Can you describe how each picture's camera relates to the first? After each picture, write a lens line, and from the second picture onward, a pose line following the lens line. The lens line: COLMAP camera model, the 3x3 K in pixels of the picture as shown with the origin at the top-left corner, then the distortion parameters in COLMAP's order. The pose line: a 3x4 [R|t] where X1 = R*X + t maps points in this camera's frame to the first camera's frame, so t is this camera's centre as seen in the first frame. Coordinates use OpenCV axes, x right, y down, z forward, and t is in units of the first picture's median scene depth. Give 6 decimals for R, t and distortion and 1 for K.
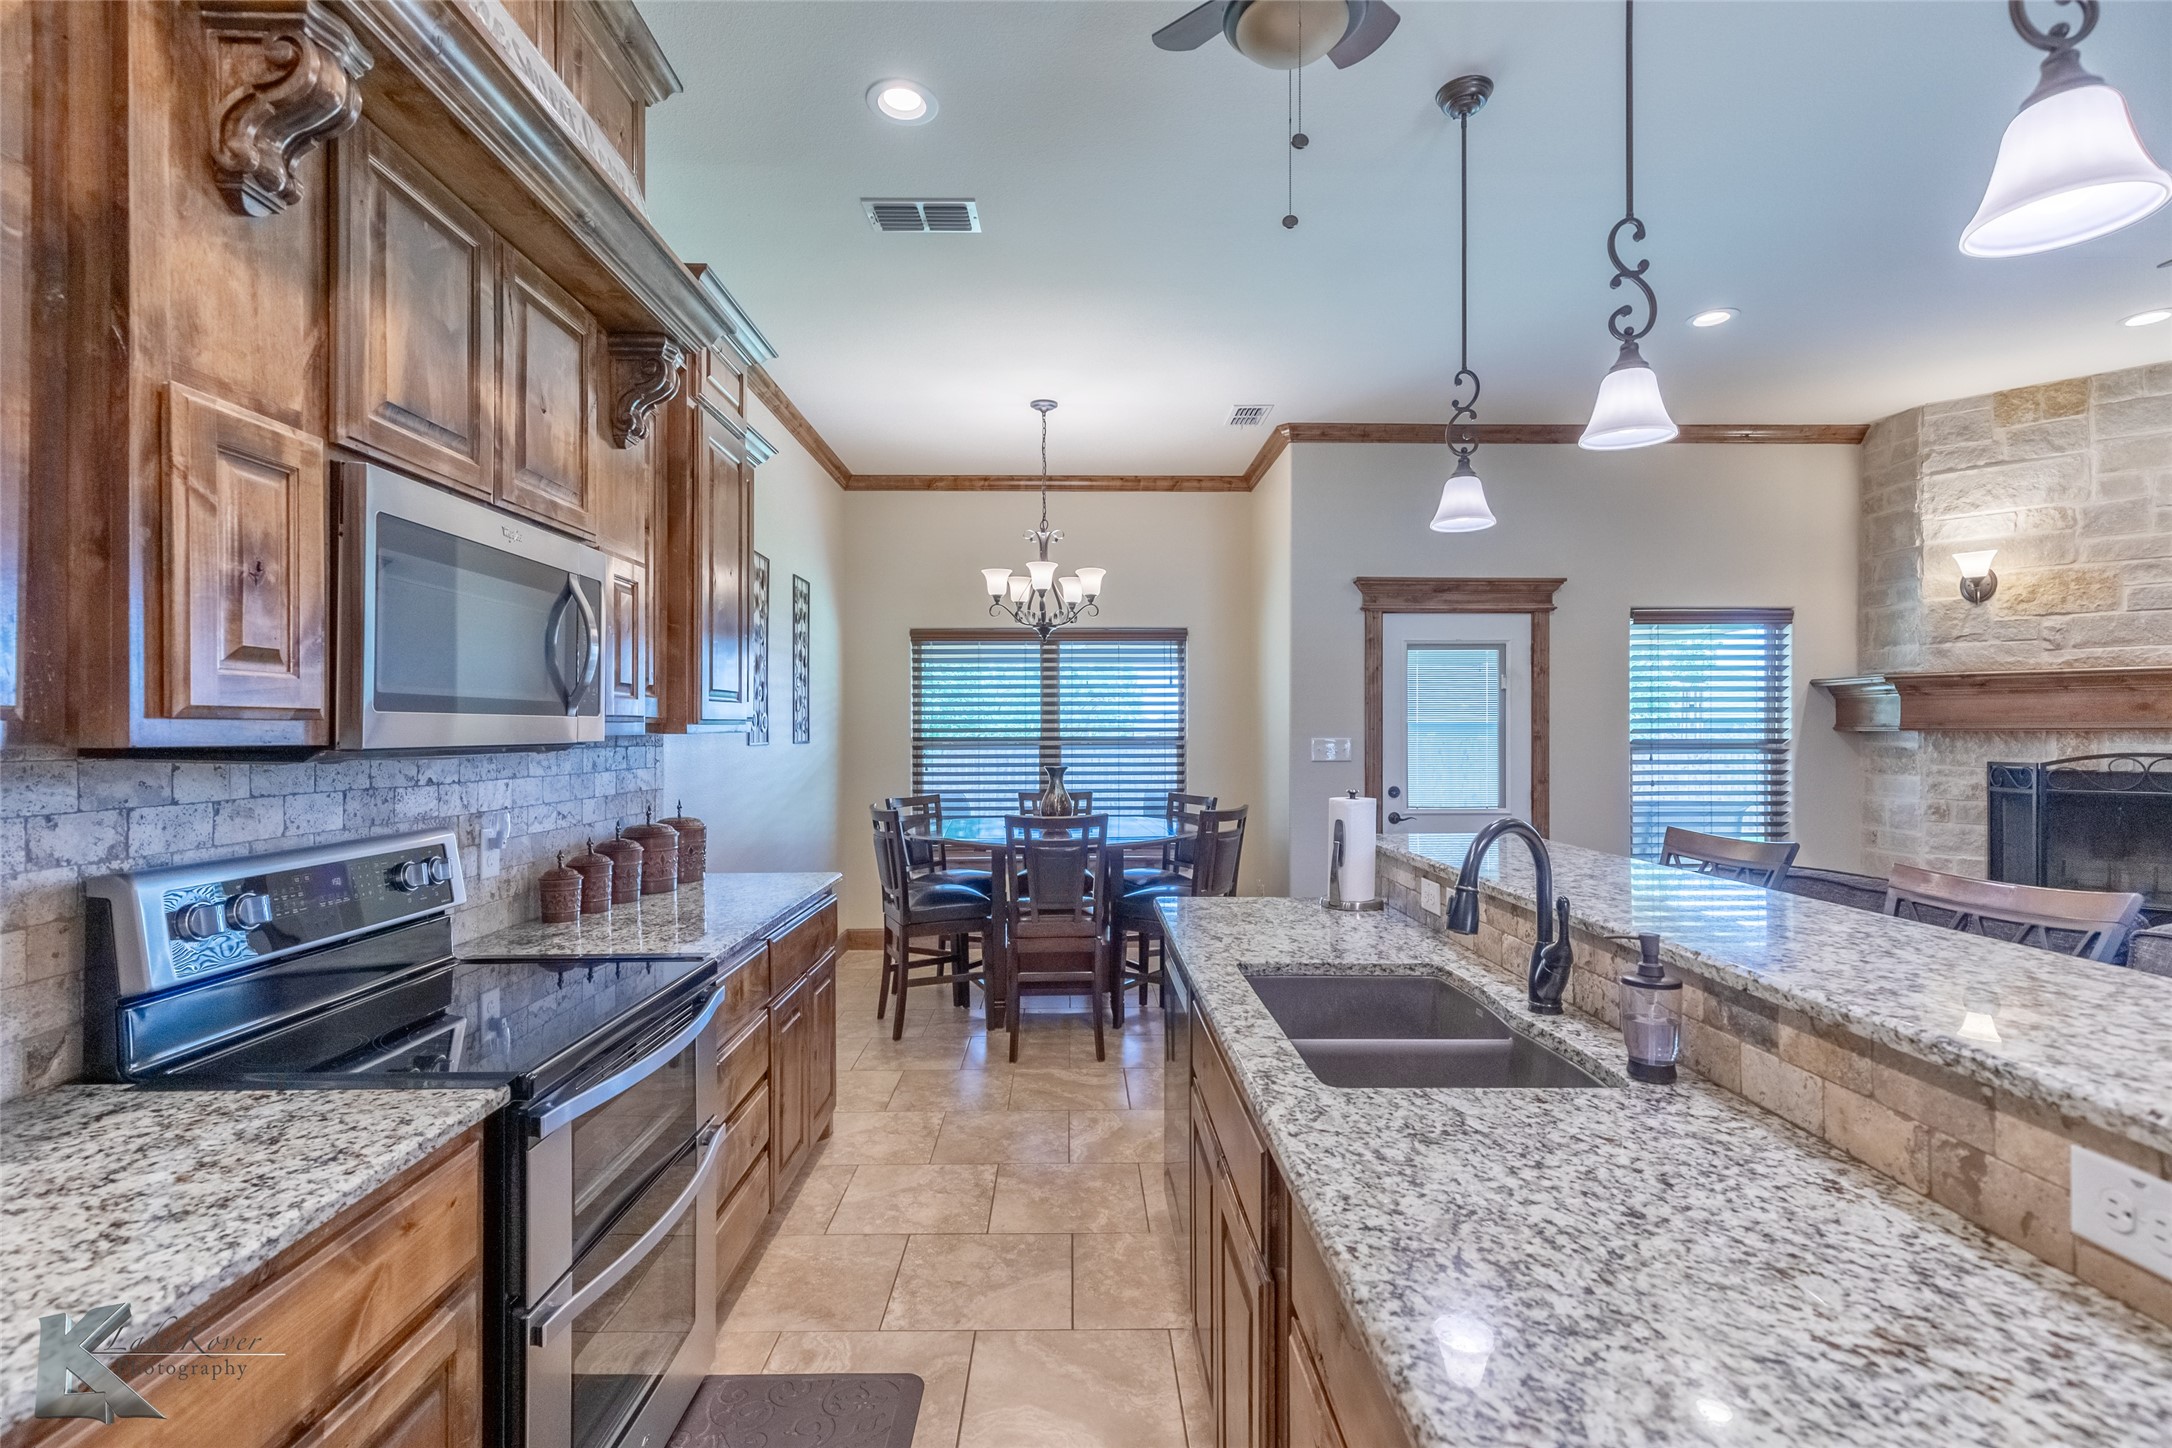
lens RADIAL K [[991.3, 0, 1106.0], [0, 991.3, 731.1], [0, 0, 1]] dist [0.001842, 0.000016]
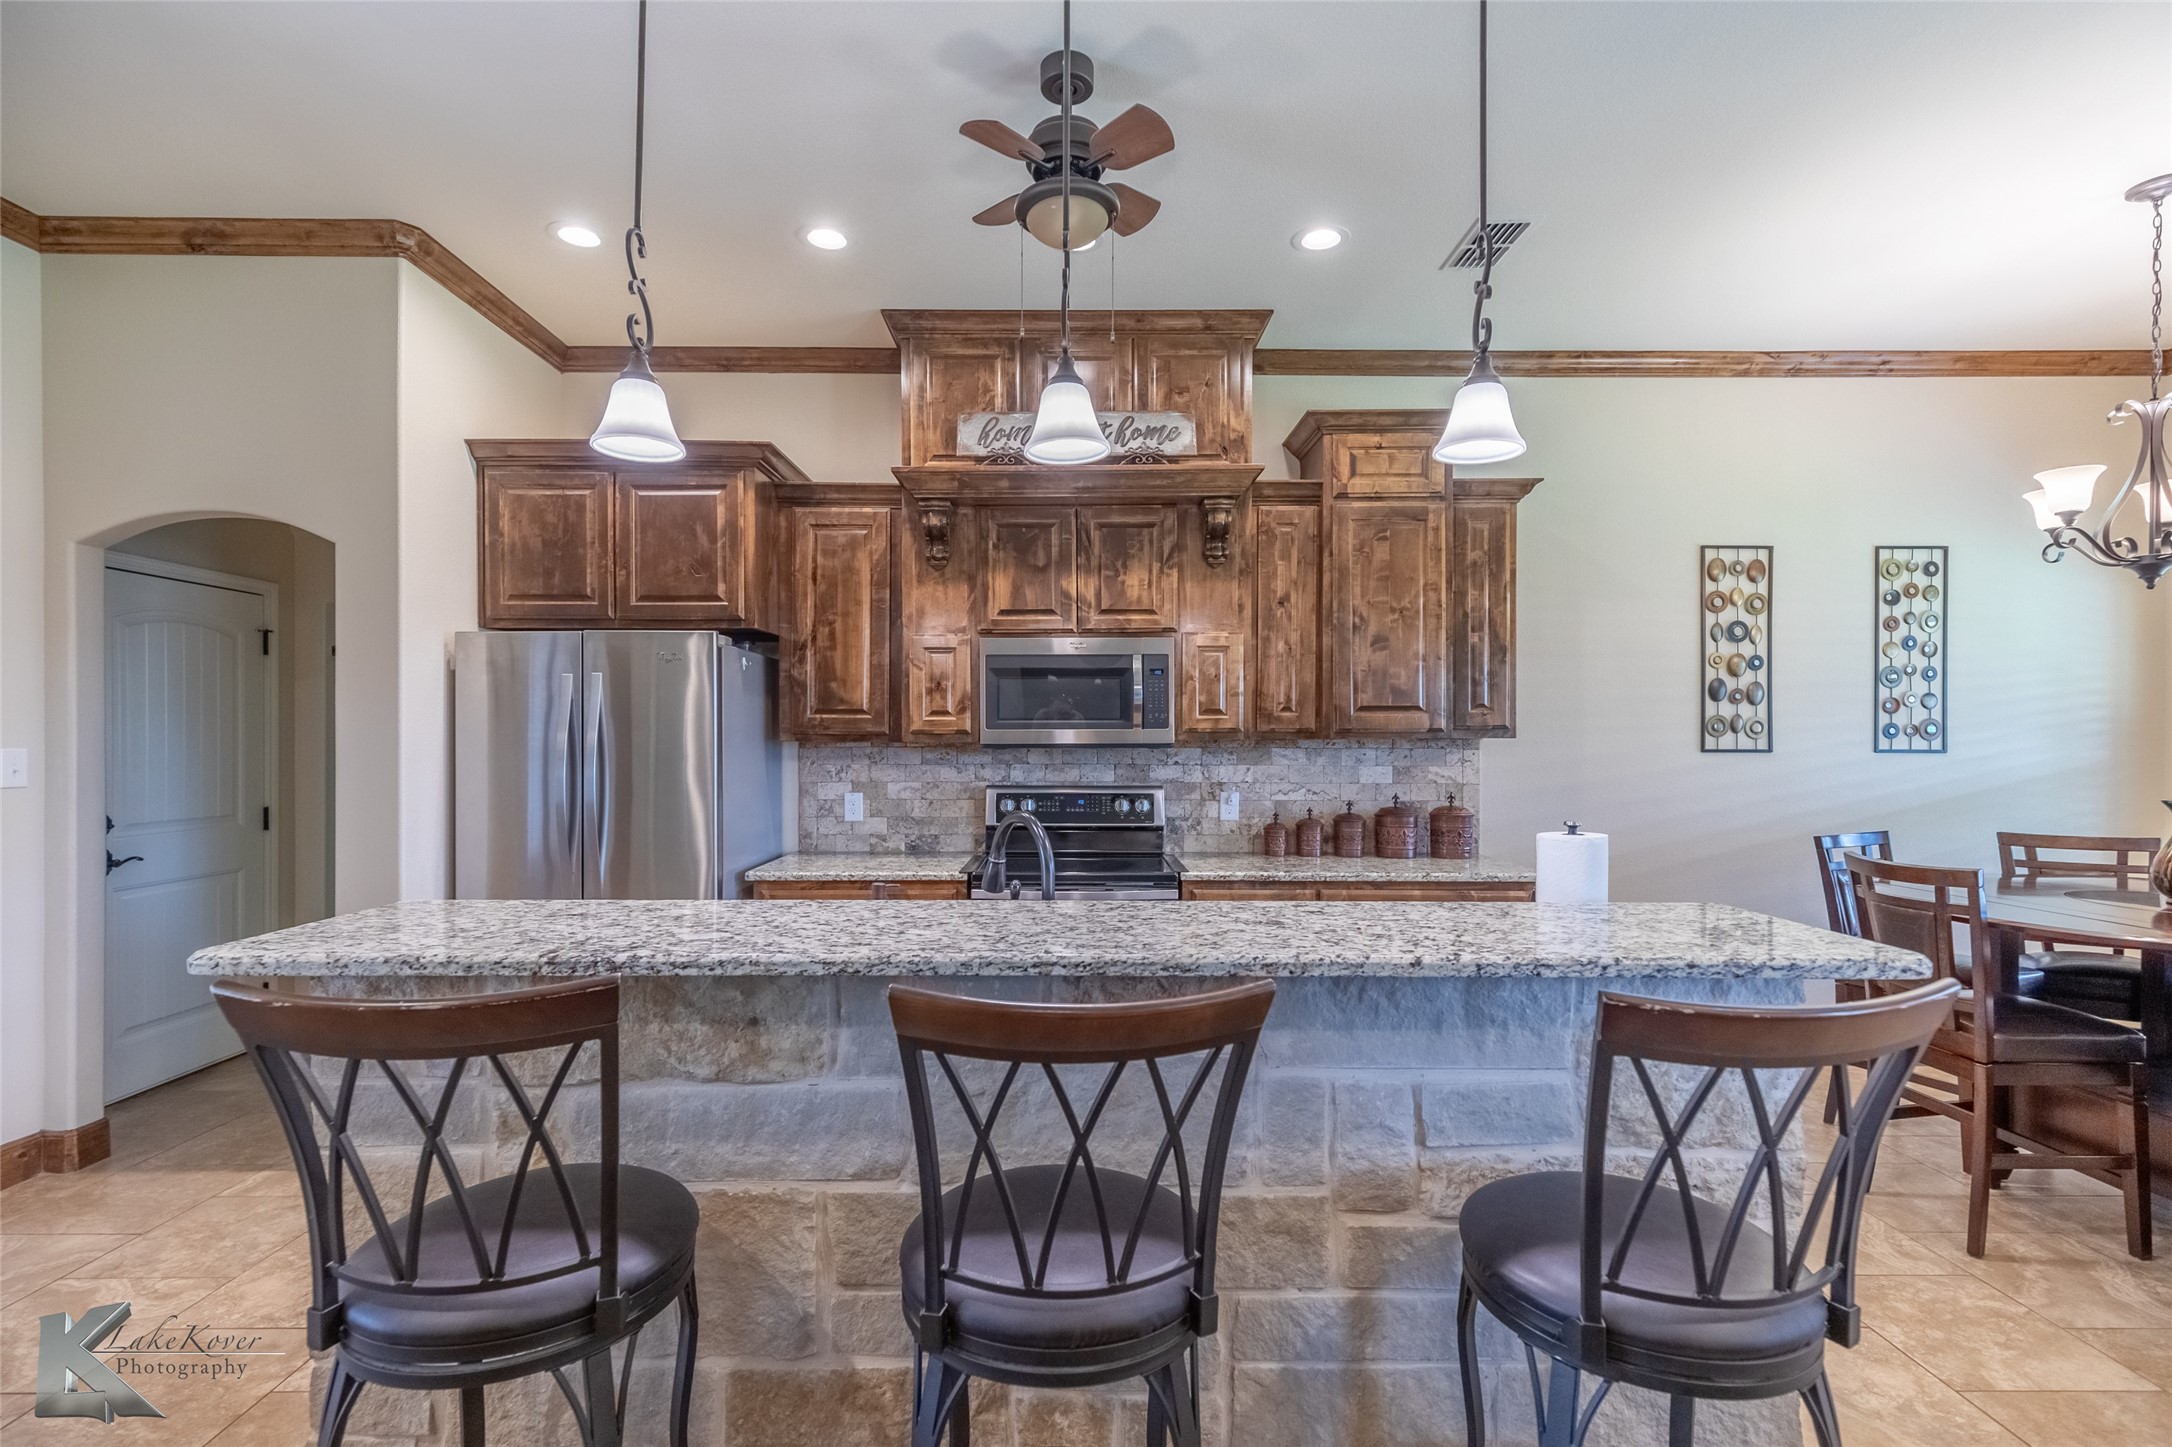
lens RADIAL K [[979.8, 0, 1077.0], [0, 979.8, 734.2], [0, 0, 1]] dist [0.006825, 0.000005]
pose [[-0.010508, 0.001766, -0.999943, 0.574289], [-0.000600, 0.999998, 0.001772, -0.004087], [0.999945, 0.000618, -0.010507, 0.385499]]
